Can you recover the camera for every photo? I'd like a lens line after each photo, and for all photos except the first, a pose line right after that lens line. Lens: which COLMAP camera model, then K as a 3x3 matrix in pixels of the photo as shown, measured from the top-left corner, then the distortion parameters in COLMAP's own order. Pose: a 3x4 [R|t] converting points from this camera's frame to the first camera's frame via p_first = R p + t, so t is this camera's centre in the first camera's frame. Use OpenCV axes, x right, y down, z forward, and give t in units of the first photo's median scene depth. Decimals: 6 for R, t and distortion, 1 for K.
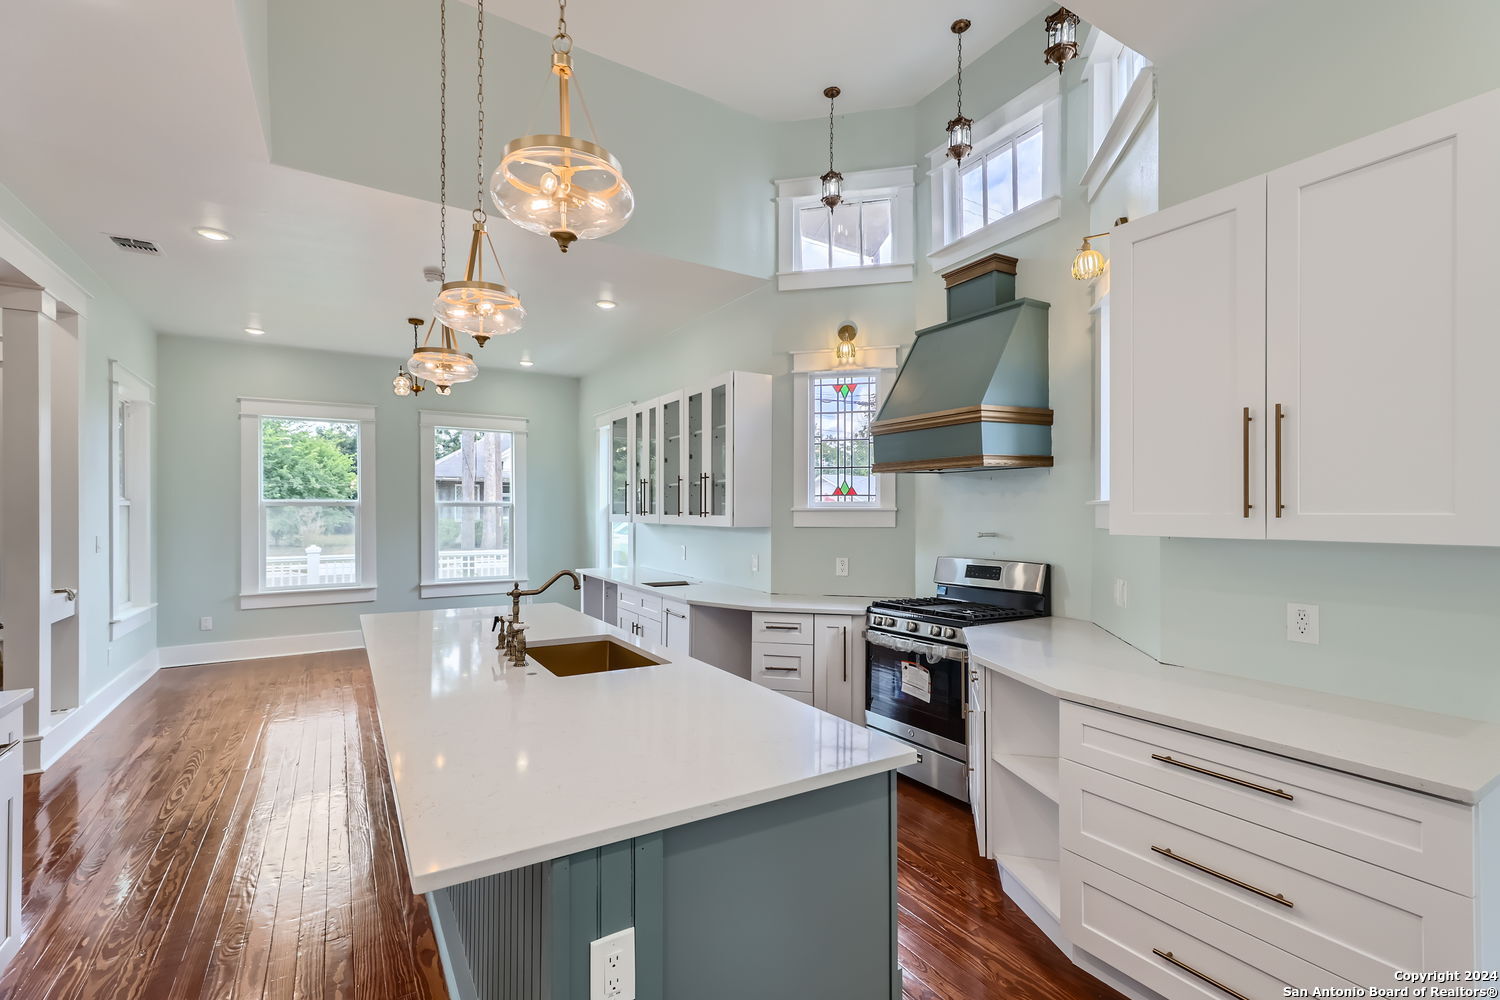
lens RADIAL K [[676.9, 0, 748.0], [0, 676.9, 506.6], [0, 0, 1]] dist [0.024074, -0.000236]
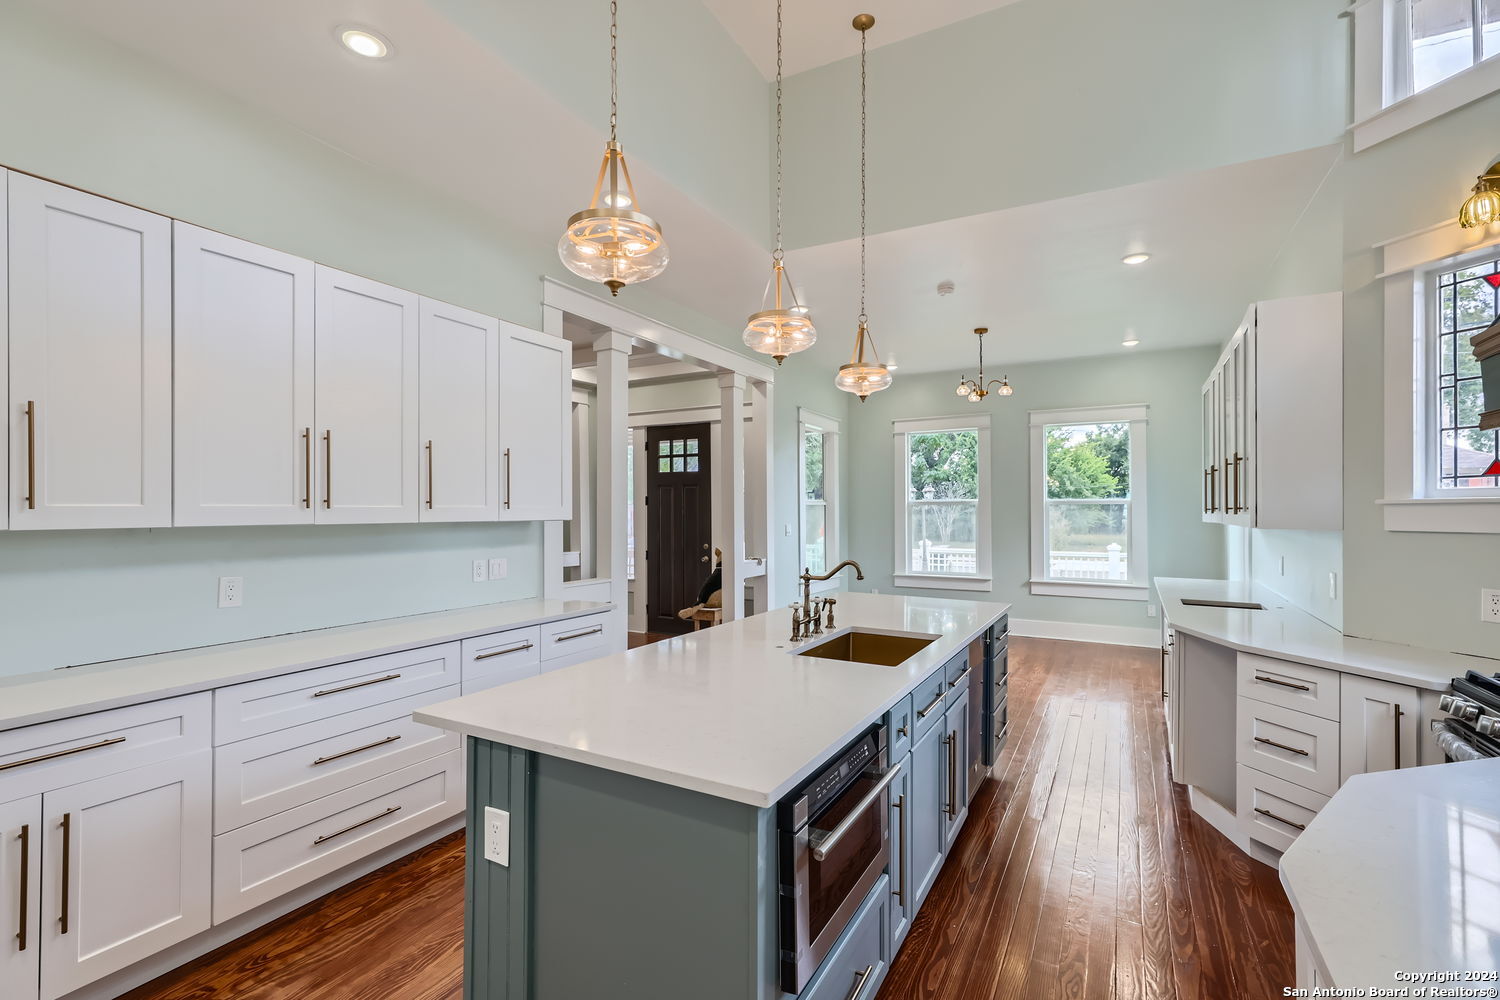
lens RADIAL K [[676.9, 0, 748.0], [0, 676.9, 506.6], [0, 0, 1]] dist [0.024074, -0.000236]
pose [[0.497670, -0.005655, -0.867348, 0.279290], [0.004219, 0.999983, -0.004099, 0.007280], [0.867356, -0.001620, 0.497686, 0.172105]]
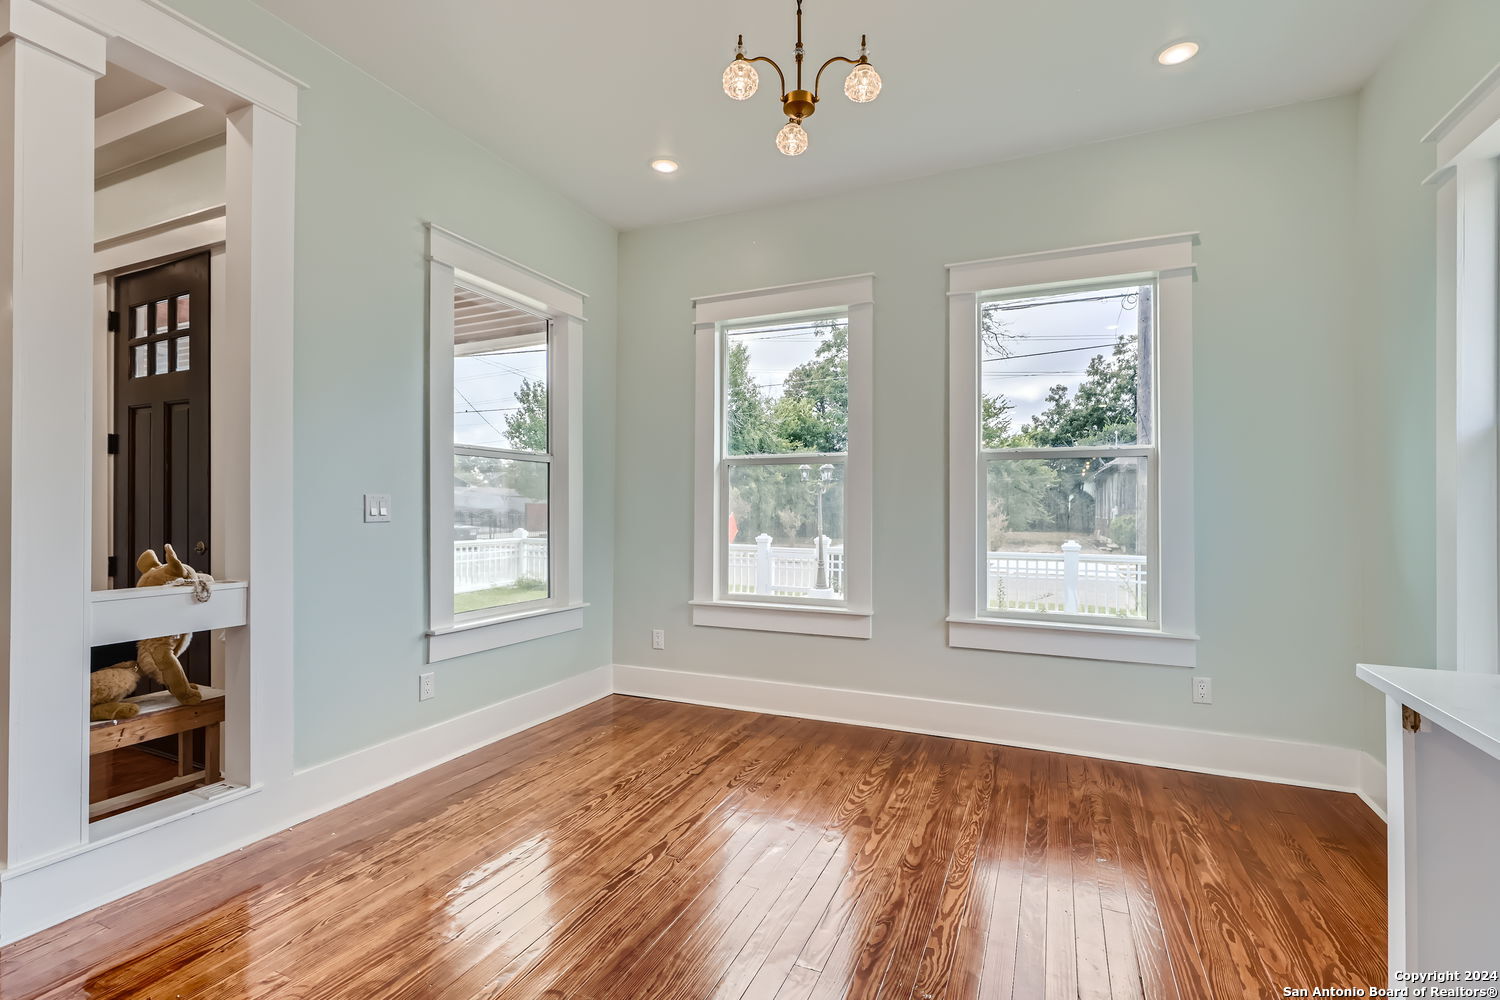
lens RADIAL K [[687.8, 0, 750.6], [0, 687.8, 505.2], [0, 0, 1]] dist [0.003247, 0.000330]
pose [[0.572230, 0.000294, -0.820093, -0.221595], [-0.002336, 0.999996, -0.001272, 0.047436], [0.820090, 0.002644, 0.572229, 0.853720]]
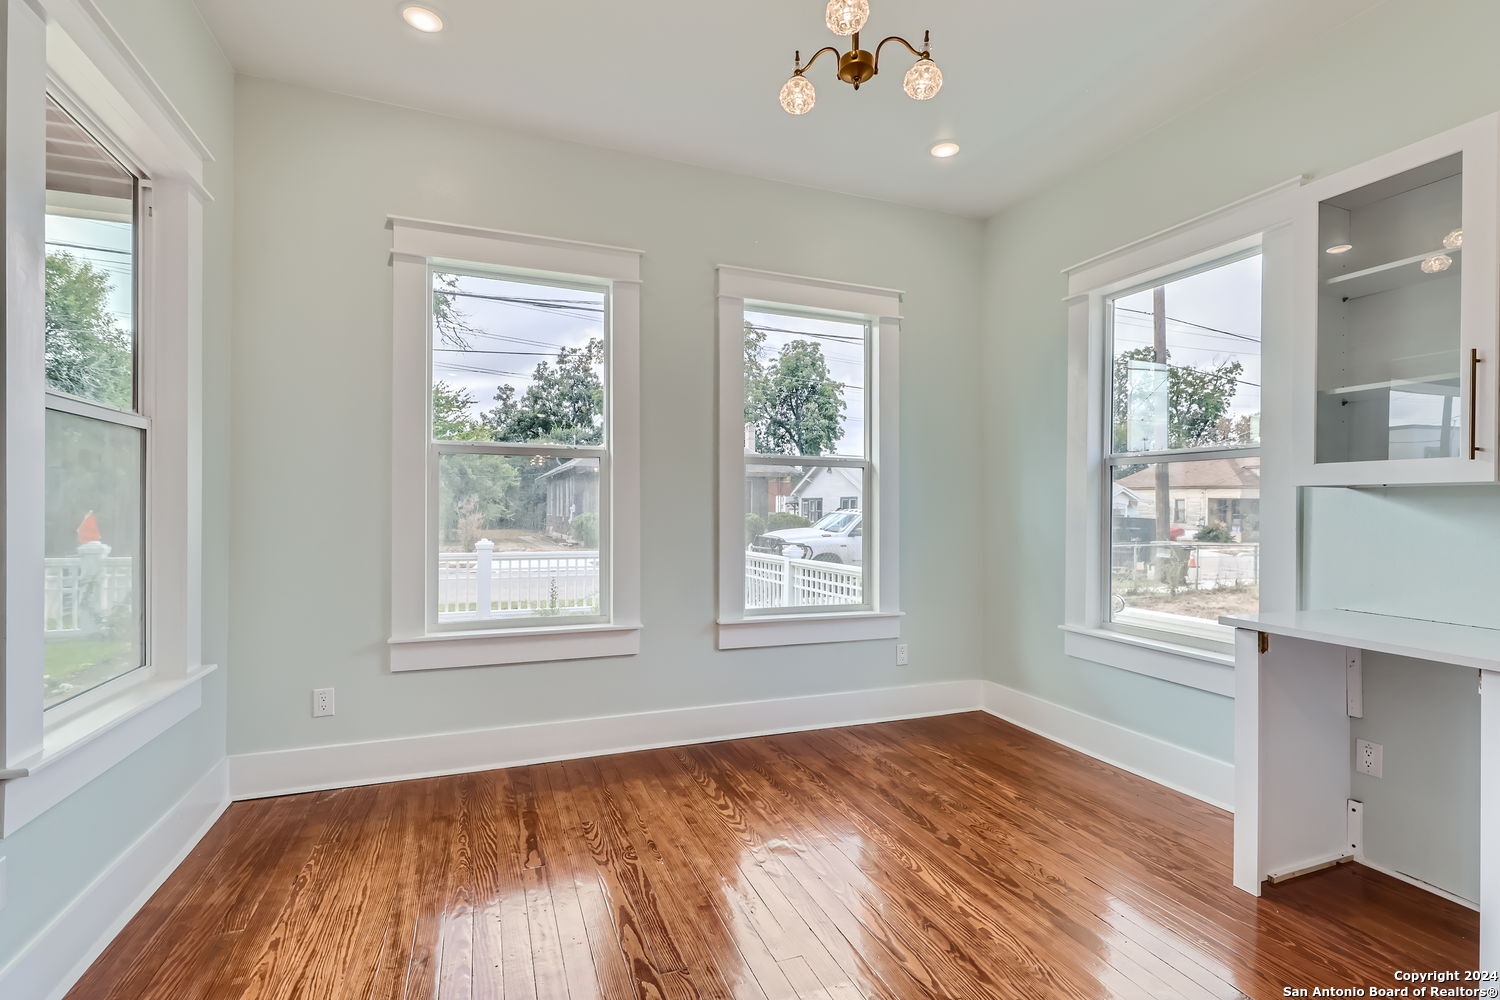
lens RADIAL K [[694.5, 0, 754.6], [0, 694.5, 509.0], [0, 0, 1]] dist [0.001710, 0.000009]
pose [[0.985754, 0.009943, -0.167902, -0.530854], [-0.009592, 0.999950, 0.002902, 0.045246], [0.167922, -0.001250, 0.985799, 0.733342]]
